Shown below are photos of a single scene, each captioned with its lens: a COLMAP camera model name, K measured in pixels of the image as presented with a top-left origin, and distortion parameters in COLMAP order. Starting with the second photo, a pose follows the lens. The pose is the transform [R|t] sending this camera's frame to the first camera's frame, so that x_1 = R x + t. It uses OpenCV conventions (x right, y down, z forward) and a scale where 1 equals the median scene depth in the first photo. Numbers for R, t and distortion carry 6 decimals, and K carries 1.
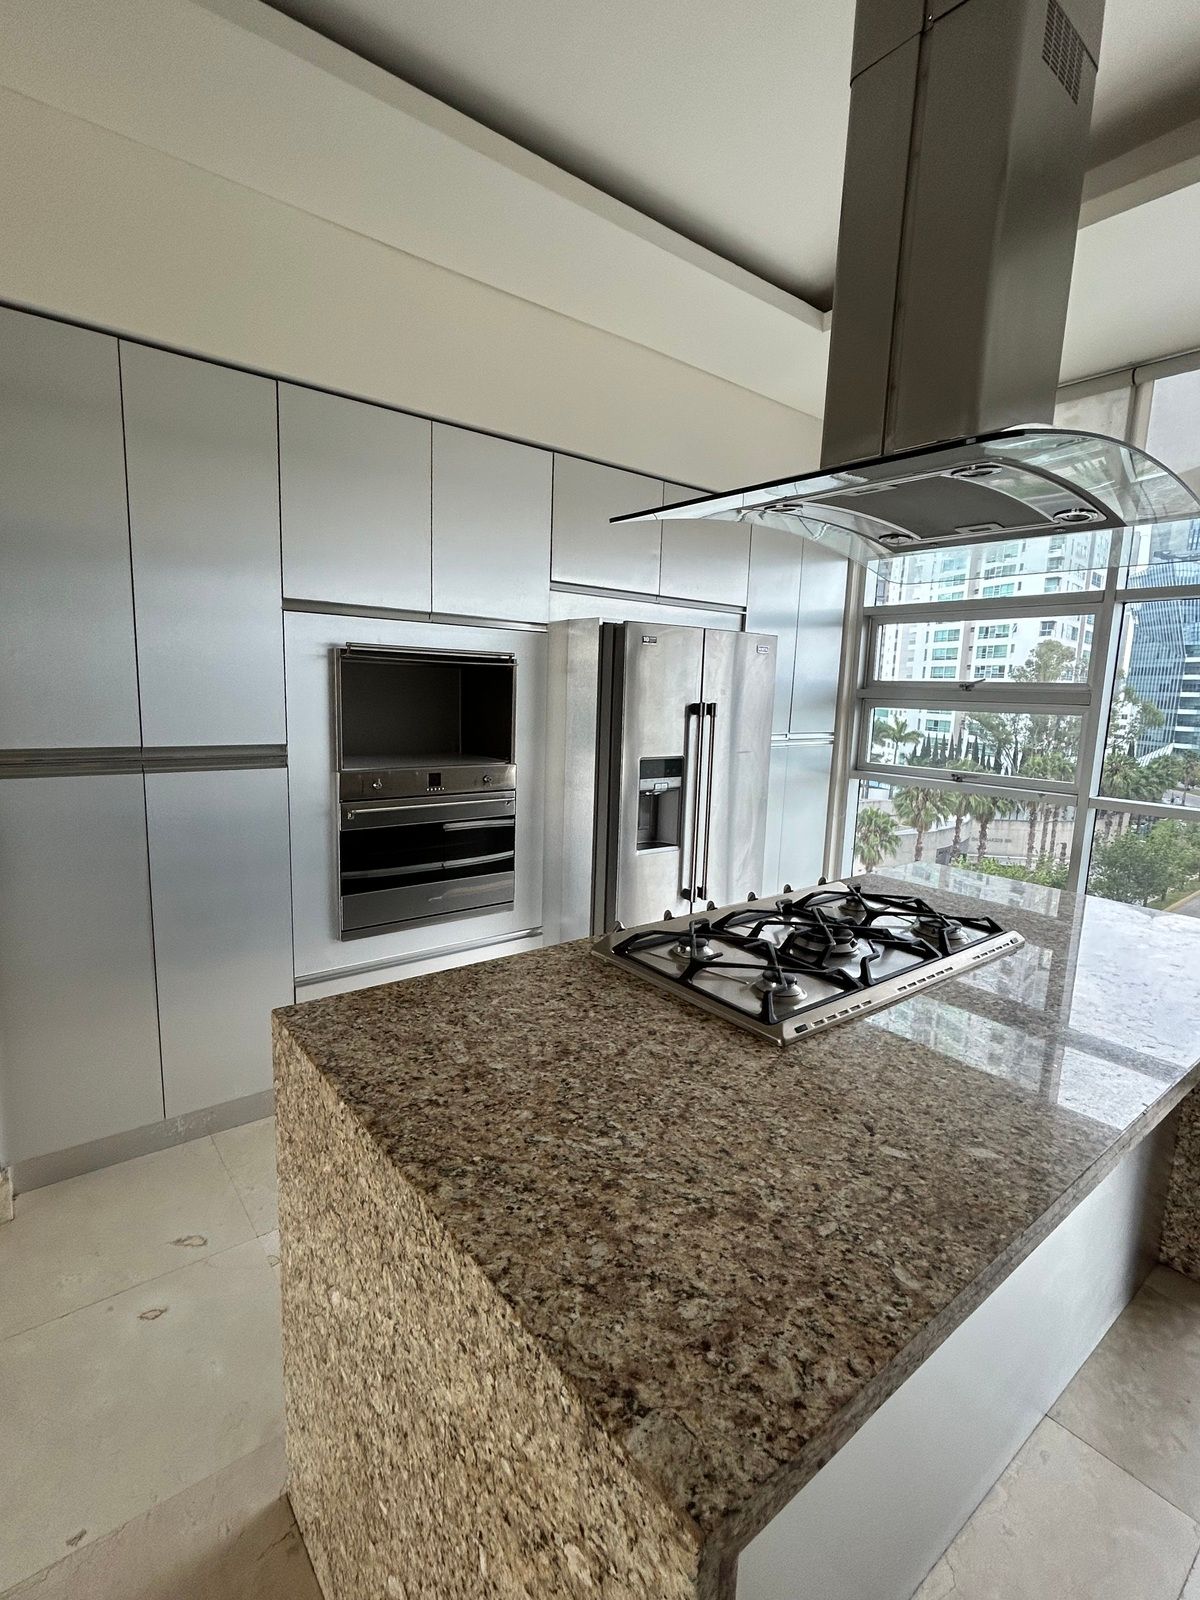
lens RADIAL K [[751.7, 0, 600.0], [0, 751.7, 800.0], [0, 0, 1]] dist [0.000370, 0.000298]
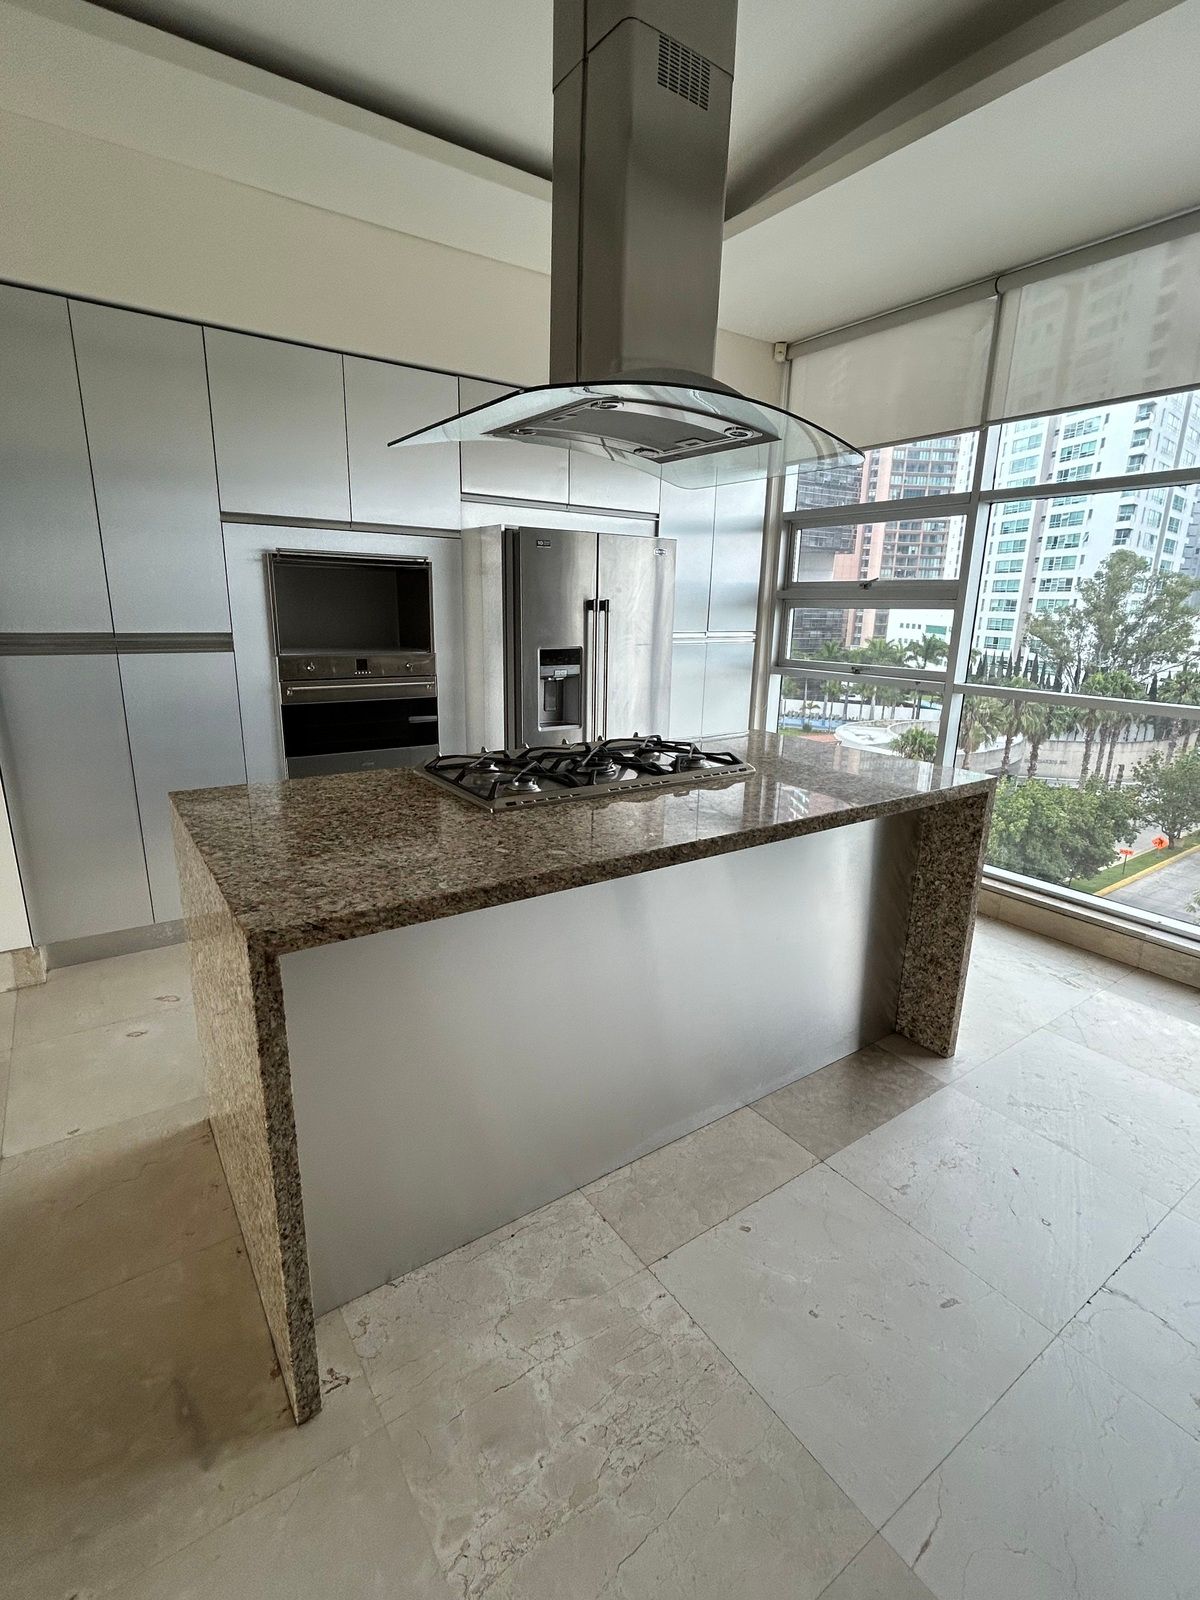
lens RADIAL K [[750.3, 0, 600.0], [0, 750.3, 800.0], [0, 0, 1]] dist [-0.001950, 0.000859]
pose [[0.998104, 0.004932, -0.061354, 0.256299], [0.001432, 0.994653, 0.103262, 0.070474], [0.061535, -0.103155, 0.992760, -0.214341]]
